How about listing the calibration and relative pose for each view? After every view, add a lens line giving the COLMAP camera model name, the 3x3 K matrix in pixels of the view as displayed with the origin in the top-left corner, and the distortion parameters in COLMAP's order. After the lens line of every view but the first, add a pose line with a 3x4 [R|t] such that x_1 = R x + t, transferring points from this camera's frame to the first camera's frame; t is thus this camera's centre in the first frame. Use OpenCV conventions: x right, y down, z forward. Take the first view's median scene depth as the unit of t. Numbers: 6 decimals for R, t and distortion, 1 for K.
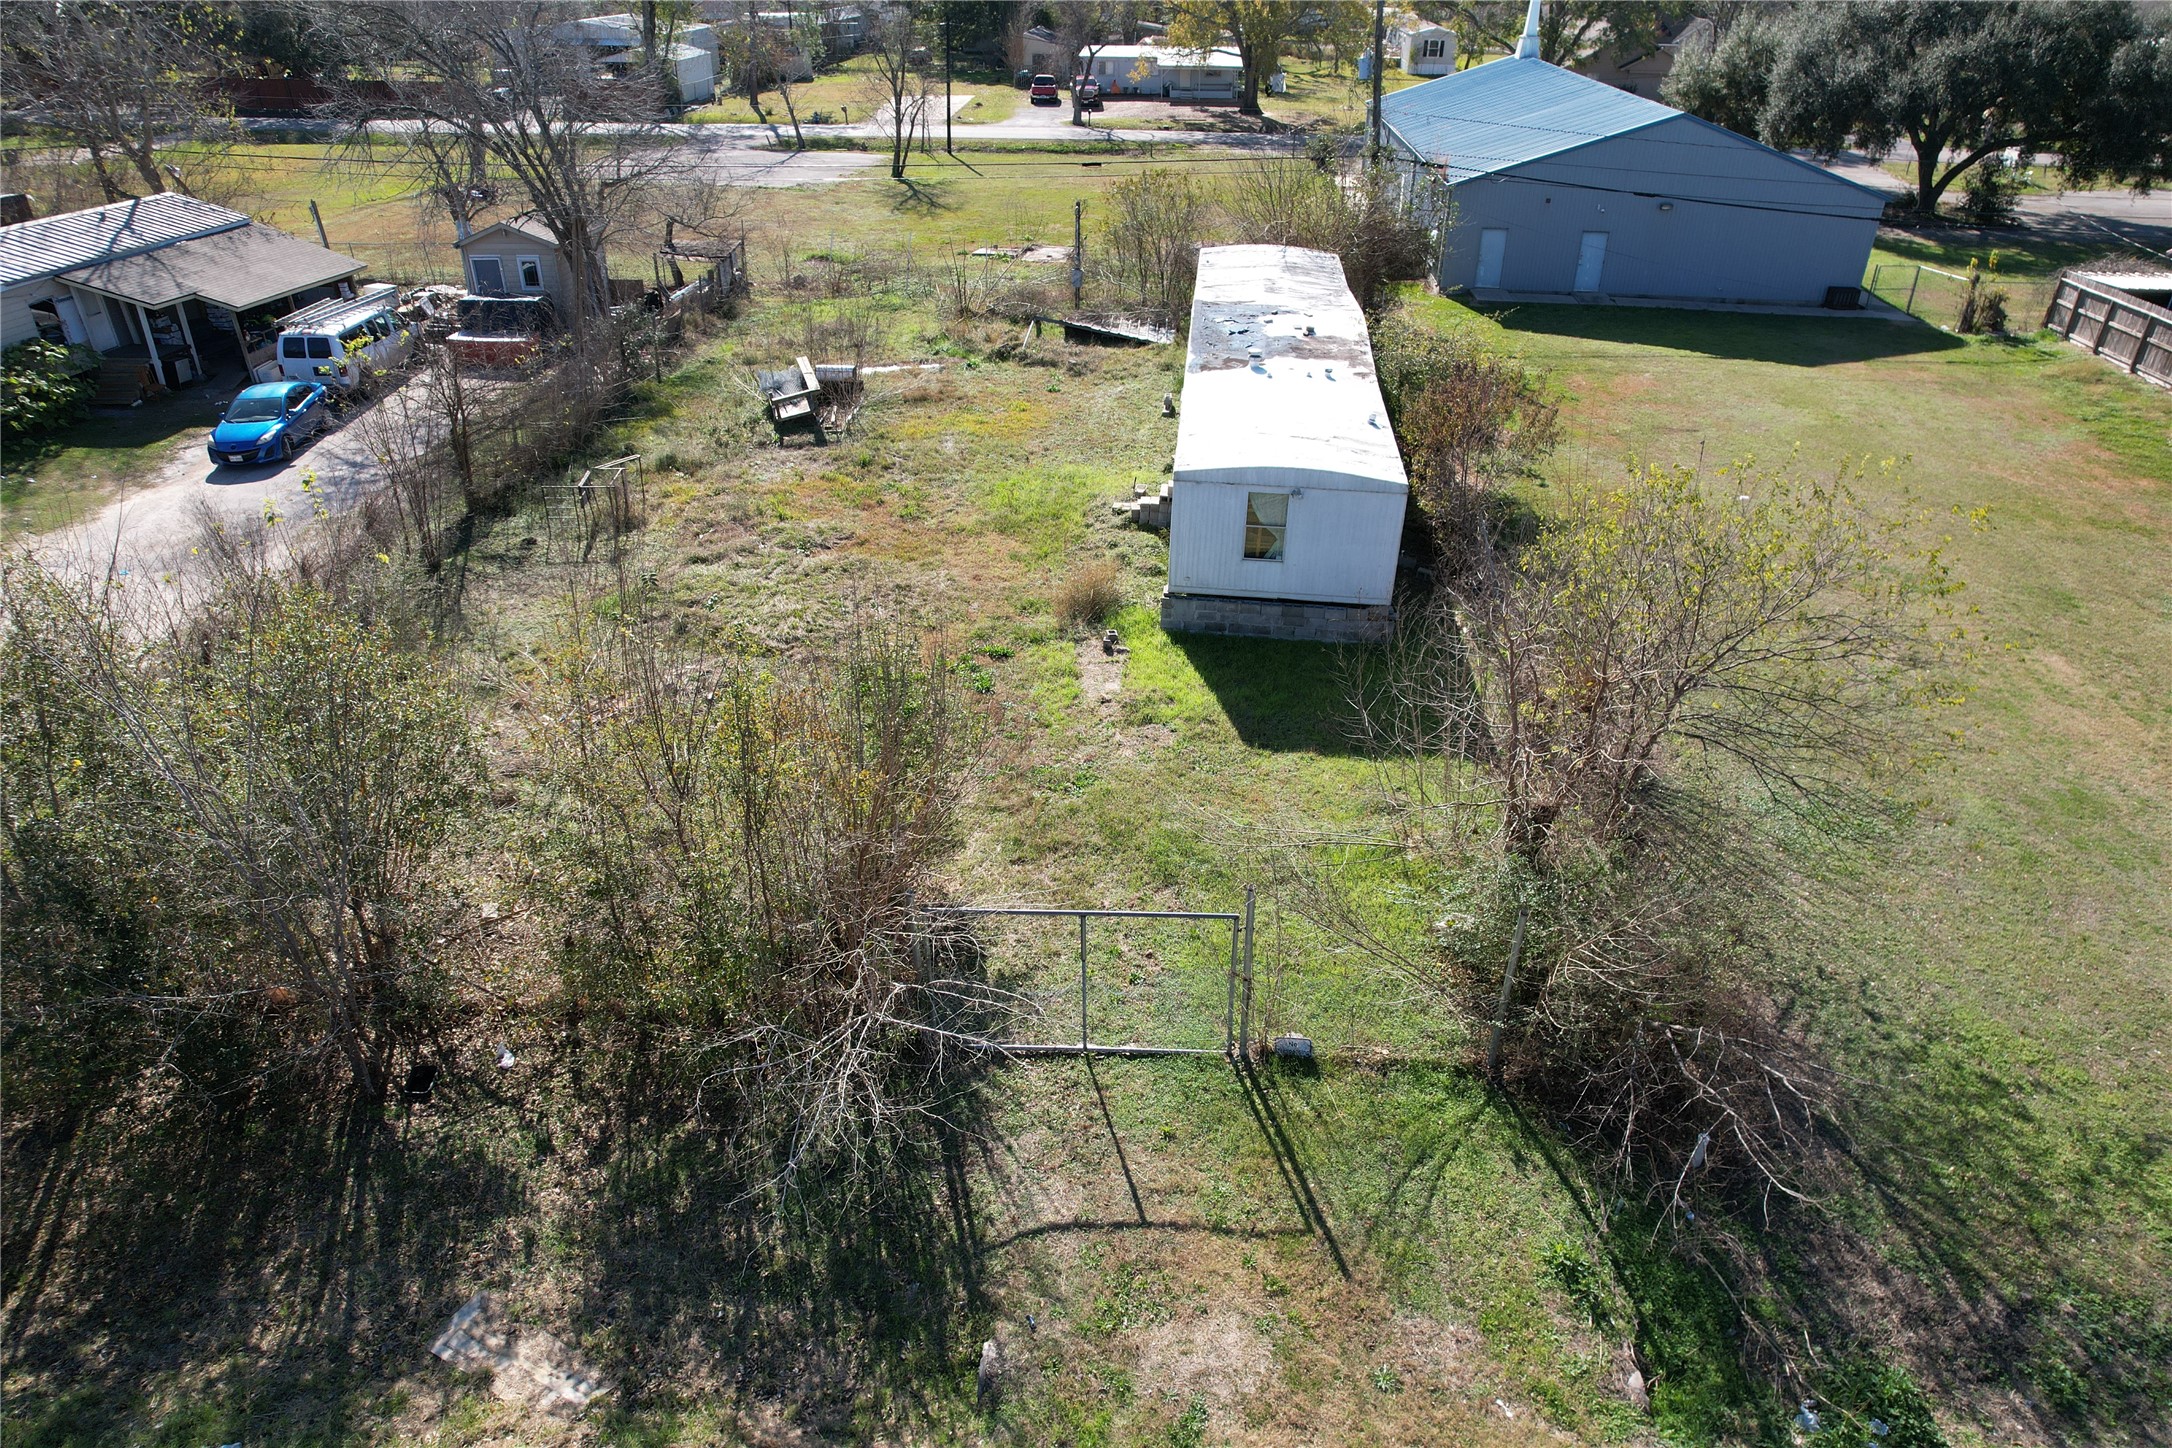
lens RADIAL K [[1387.0, 0, 1084.1], [0, 1387.0, 744.4], [0, 0, 1]] dist [-0.076189, 0.068945]
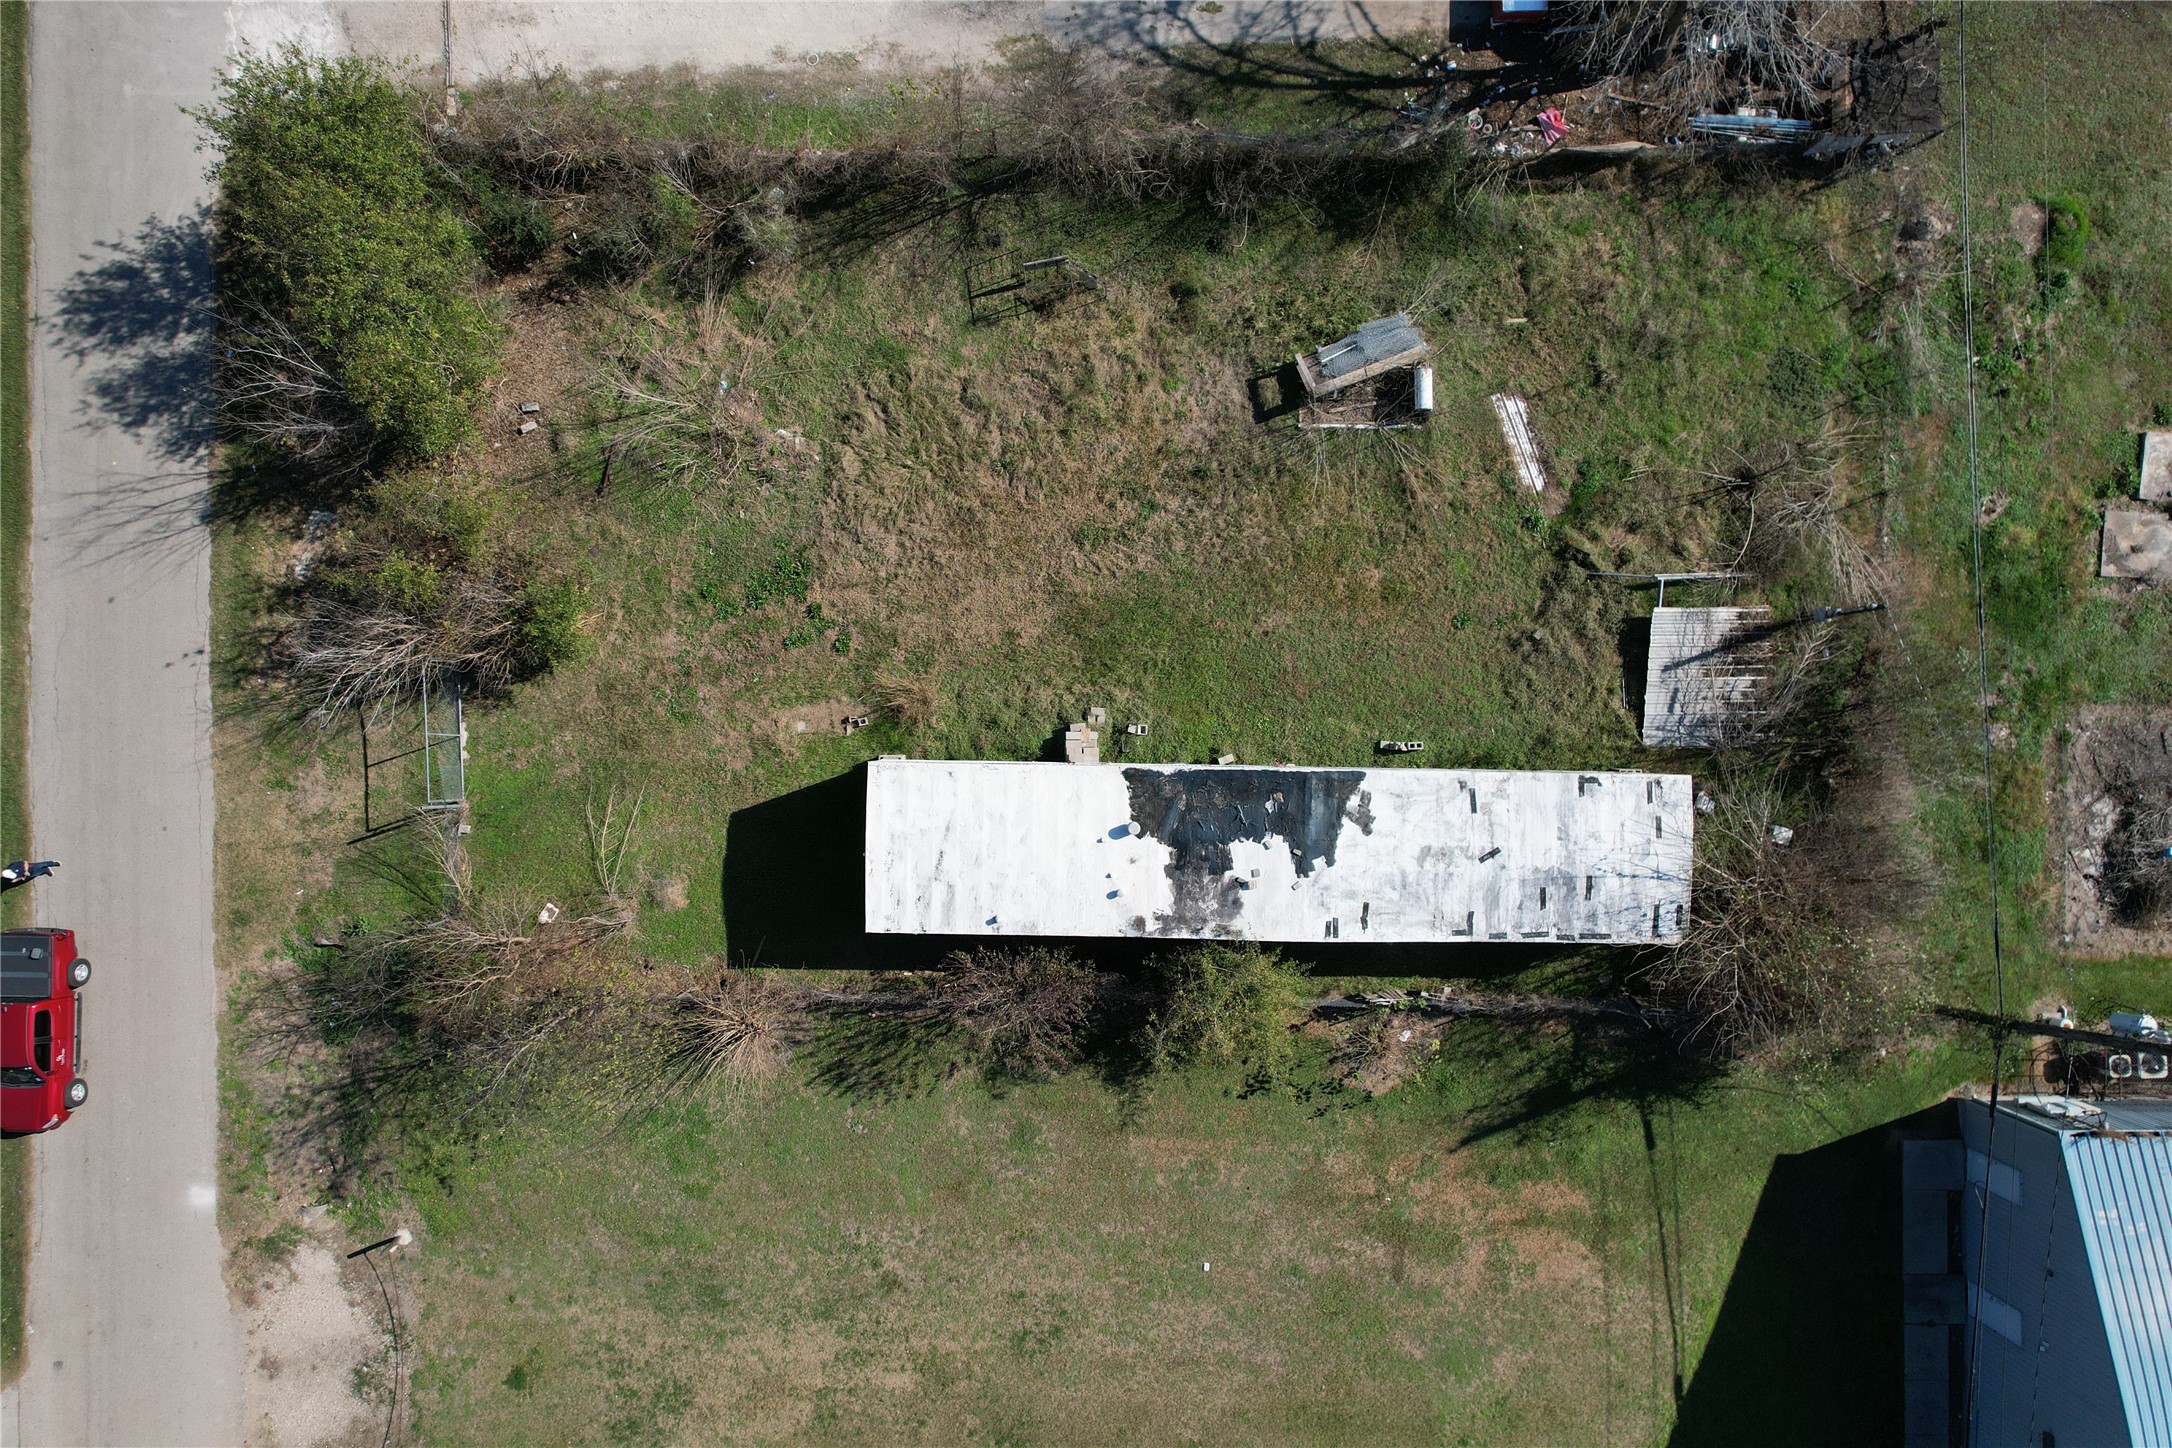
lens RADIAL K [[1387.0, 0, 1084.1], [0, 1387.0, 744.4], [0, 0, 1]] dist [-0.076189, 0.068945]
pose [[0.081002, 0.996707, -0.003843, 0.073081], [-0.515145, 0.045165, 0.855912, -1.543849], [0.853267, -0.067351, 0.517107, 0.500942]]
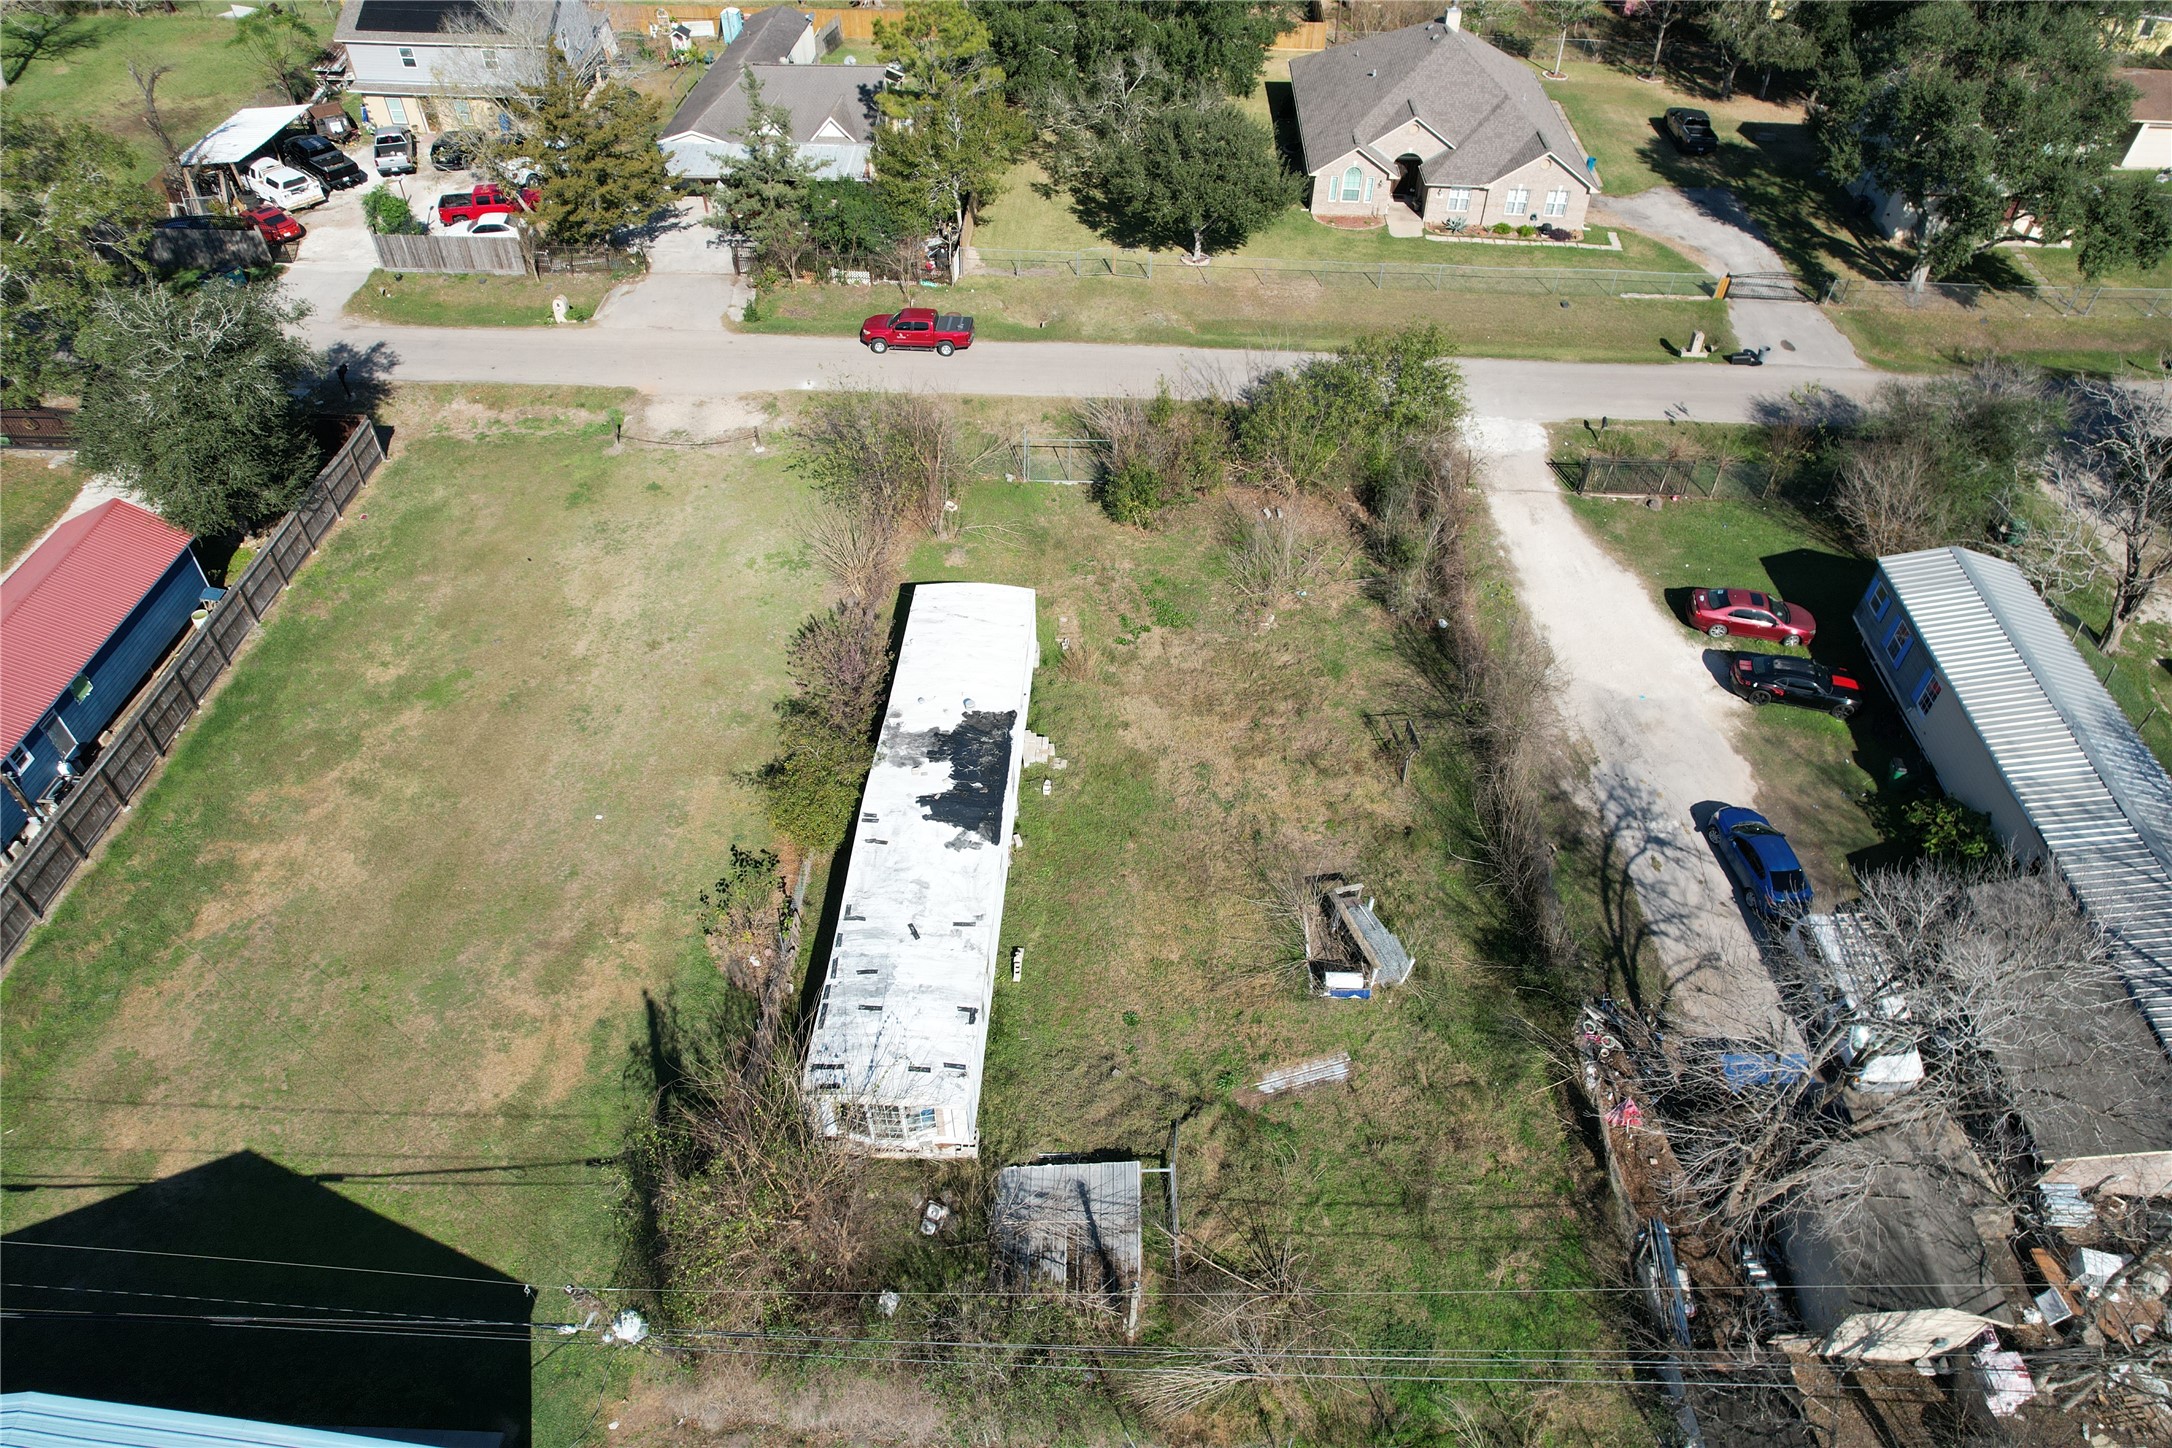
lens RADIAL K [[1392.6, 0, 1068.6], [0, 1392.6, 735.9], [0, 0, 1]] dist [-0.063536, 0.044364]
pose [[-0.999340, 0.011807, -0.034367, 0.090934], [-0.030150, 0.258559, 0.965525, -2.132227], [0.020286, 0.965923, -0.258033, 1.785510]]
